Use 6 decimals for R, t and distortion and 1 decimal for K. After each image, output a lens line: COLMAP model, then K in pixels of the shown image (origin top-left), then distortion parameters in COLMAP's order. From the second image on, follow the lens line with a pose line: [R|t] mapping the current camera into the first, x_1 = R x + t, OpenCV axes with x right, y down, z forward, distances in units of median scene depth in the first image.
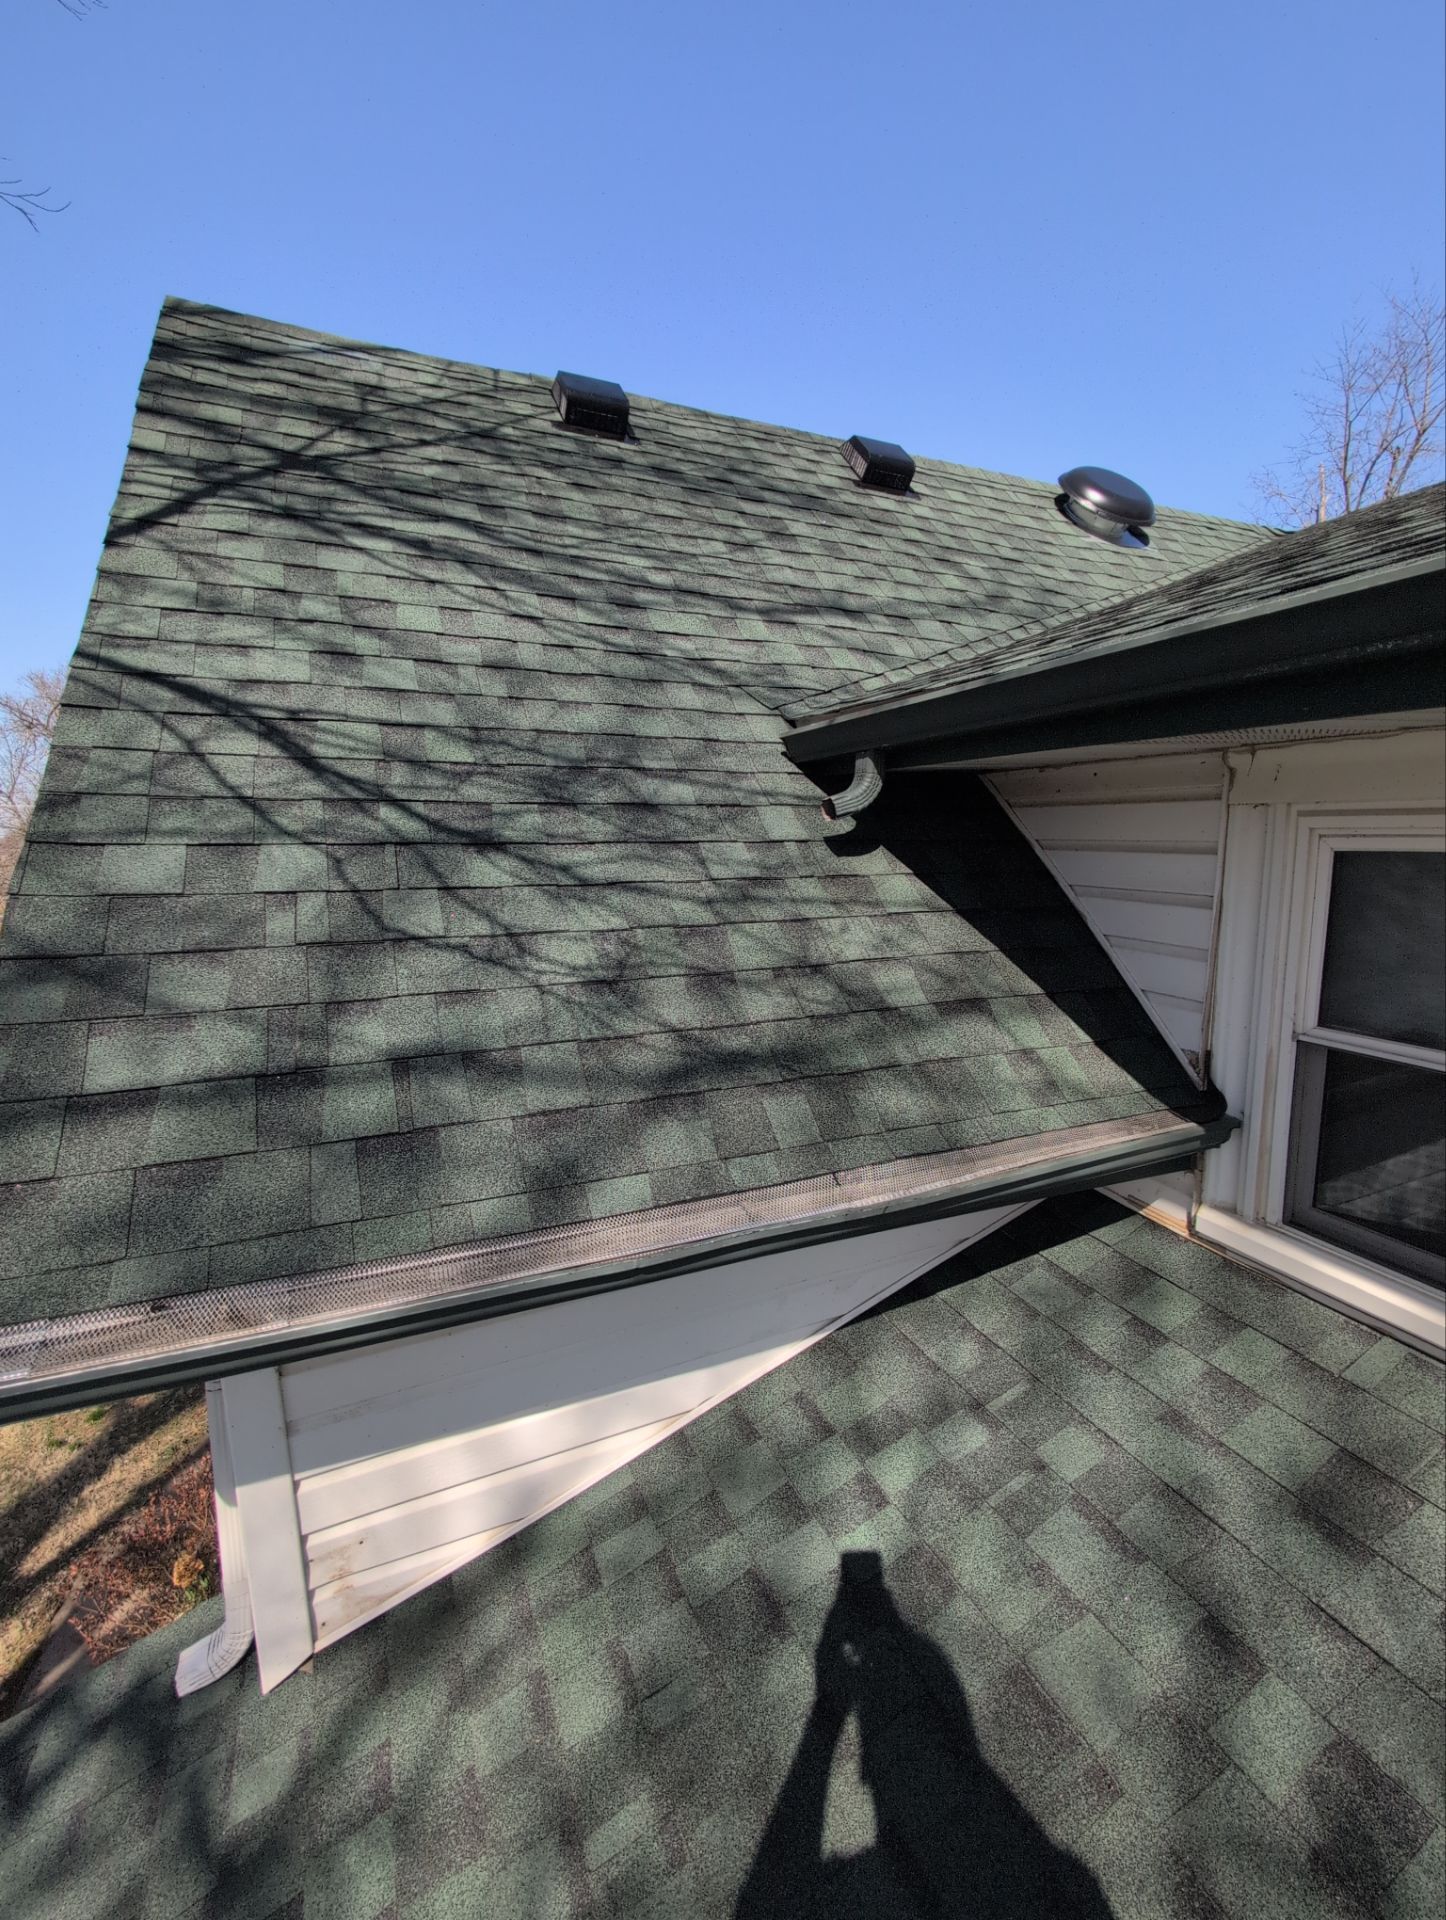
lens RADIAL K [[810.0, 0, 723.0], [0, 810.0, 960.0], [0, 0, 1]] dist [-0.003177, 0.001024]
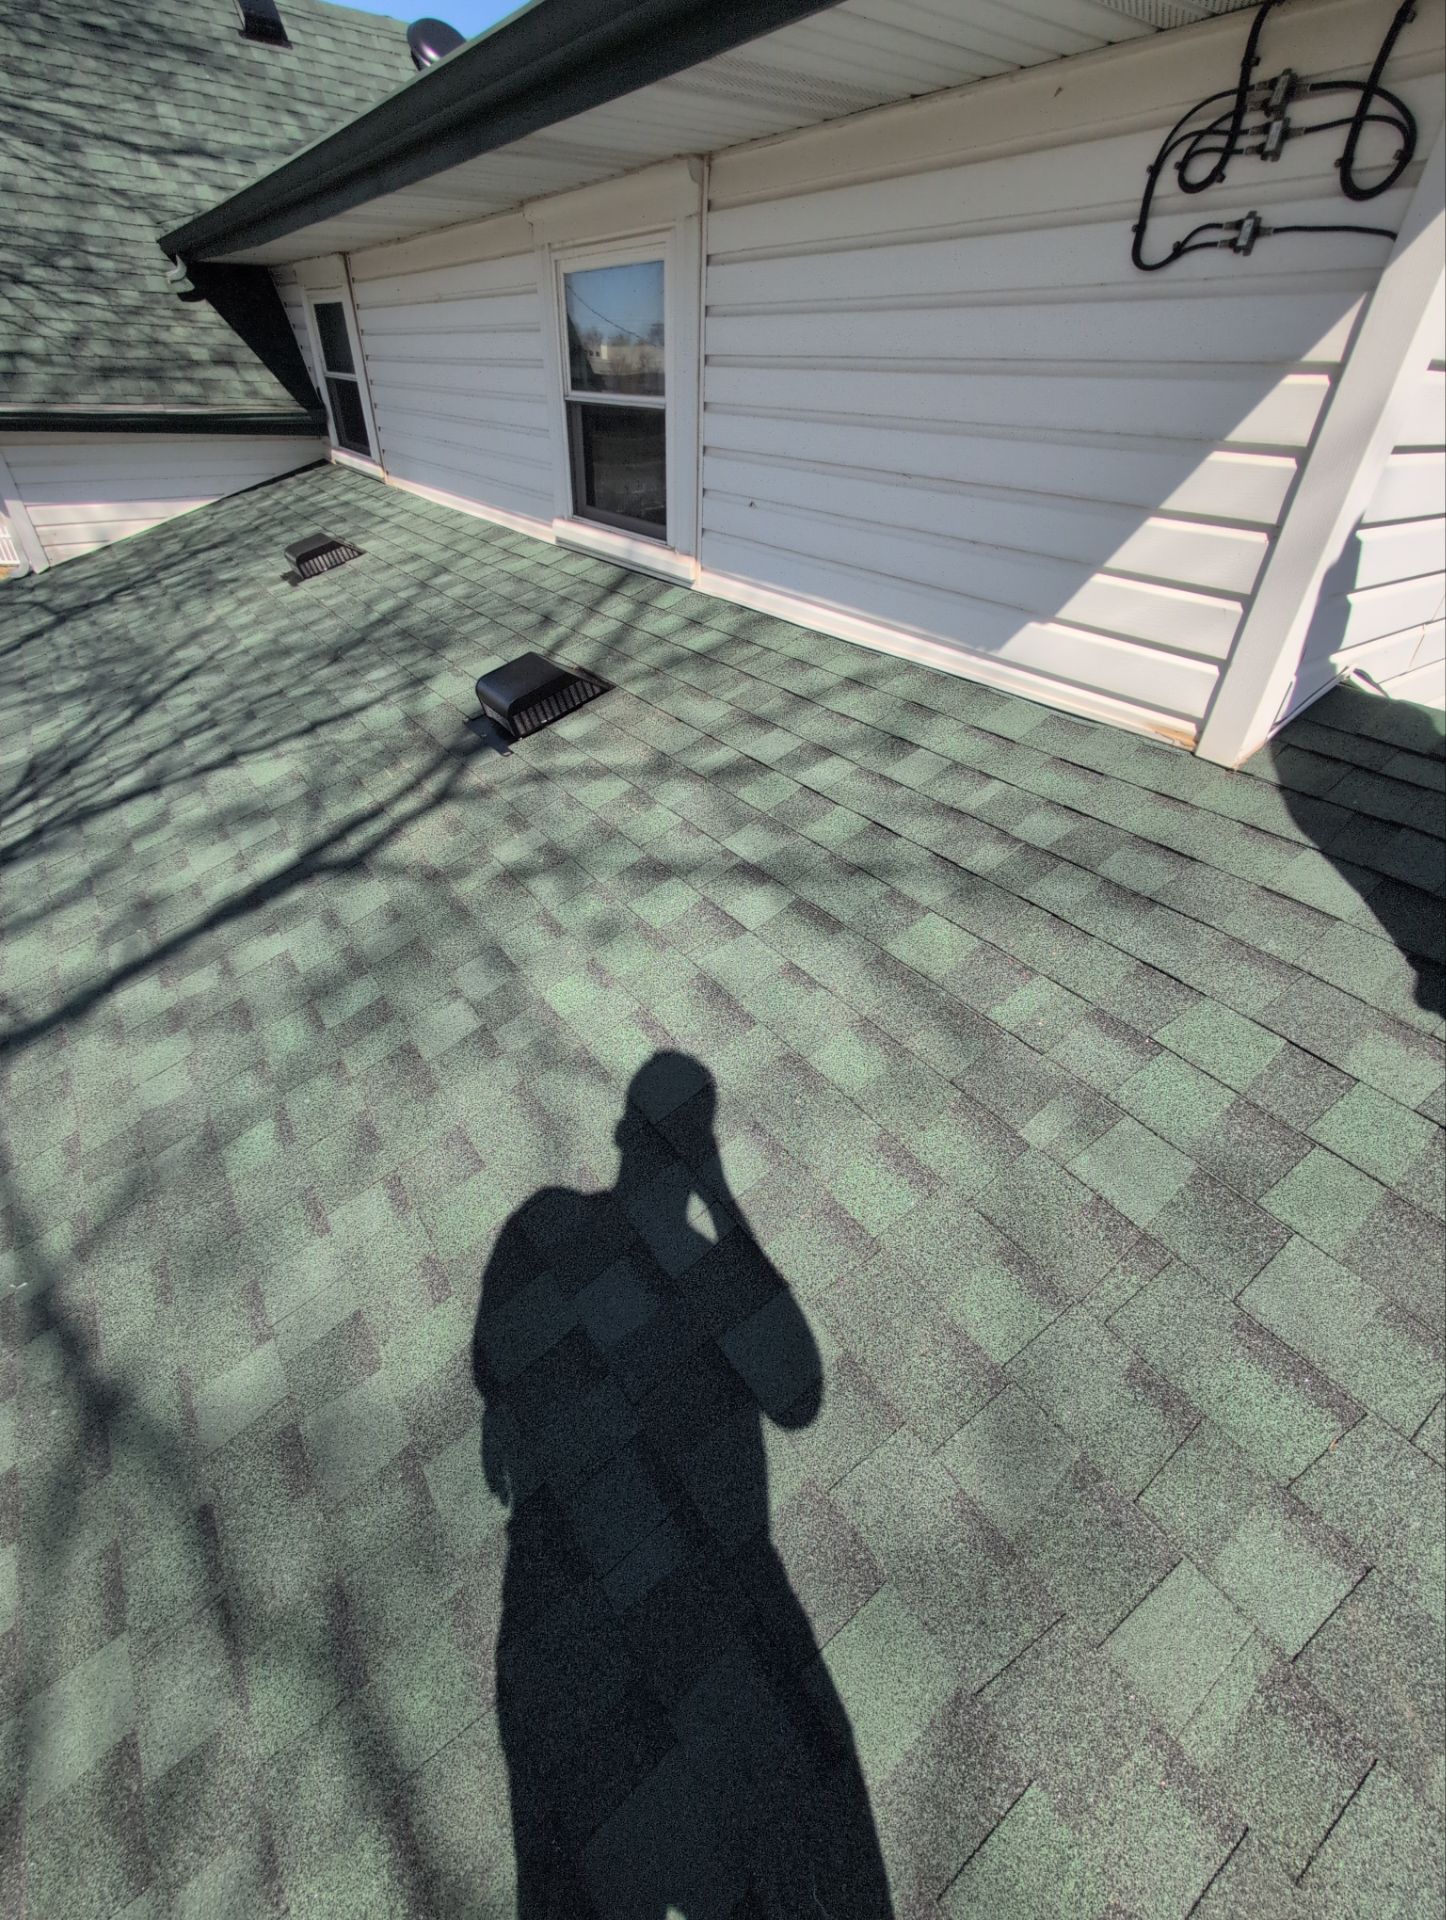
lens RADIAL K [[810.0, 0, 723.0], [0, 810.0, 960.0], [0, 0, 1]] dist [-0.003177, 0.001024]
pose [[0.976297, -0.086597, 0.198356, 1.143110], [-0.012693, 0.891983, 0.451891, 0.565614], [-0.216063, -0.443697, 0.869741, -2.572569]]
